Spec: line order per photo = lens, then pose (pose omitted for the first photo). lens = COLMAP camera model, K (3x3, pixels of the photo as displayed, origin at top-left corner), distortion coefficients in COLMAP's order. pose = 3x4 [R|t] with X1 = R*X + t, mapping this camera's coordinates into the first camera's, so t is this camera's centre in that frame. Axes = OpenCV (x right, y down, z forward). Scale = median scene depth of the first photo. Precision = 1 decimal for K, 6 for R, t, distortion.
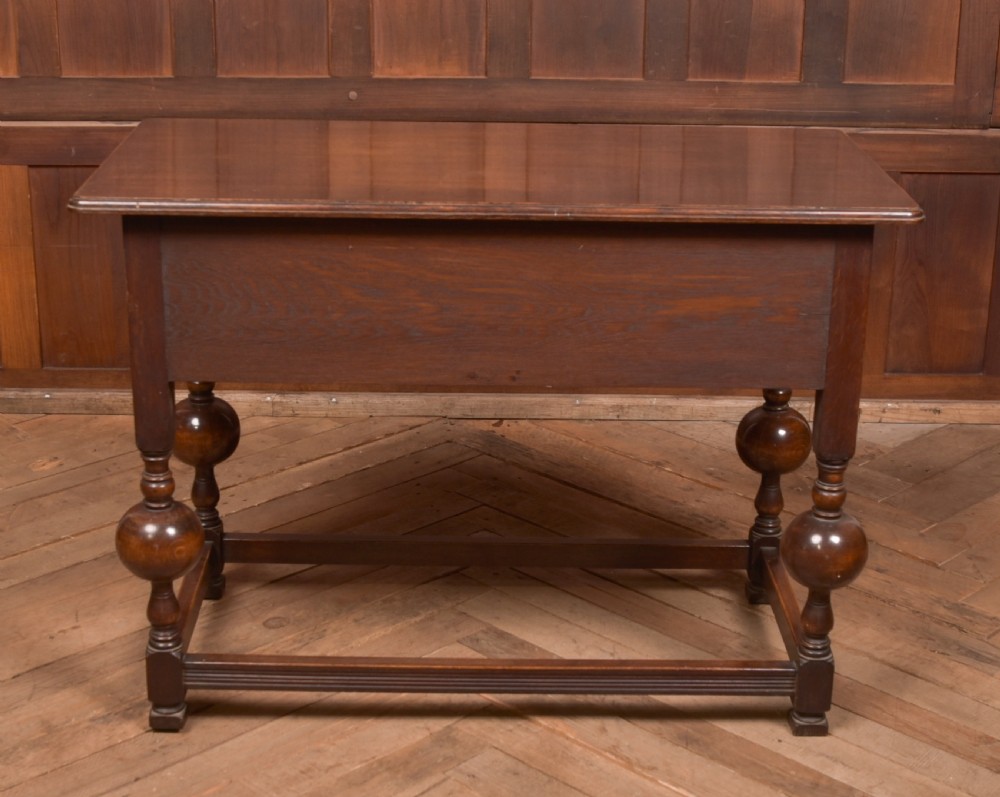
lens RADIAL K [[1799.6, 0, 458.8], [0, 1799.6, 400.1], [0, 0, 1]] dist [-0.123284, 0.158239]
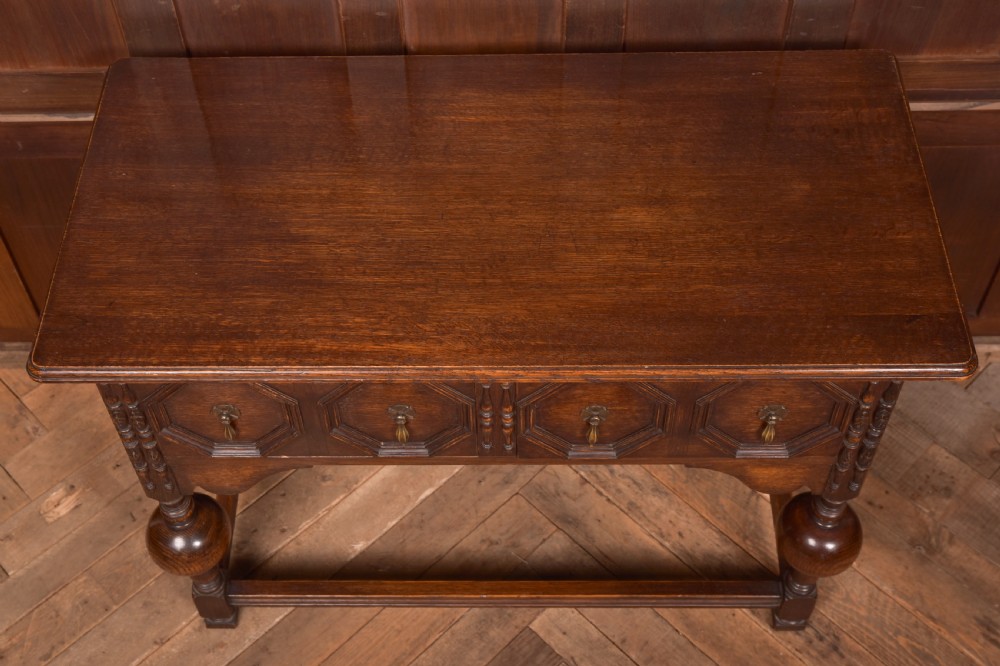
lens RADIAL K [[1319.1, 0, 468.7], [0, 1319.1, 291.8], [0, 0, 1]] dist [0.000957, 0.060304]
pose [[0.999424, -0.020385, -0.027148, -0.009741], [0.031690, 0.847001, 0.530646, -0.388430], [0.012177, -0.531200, 0.847159, 0.499839]]
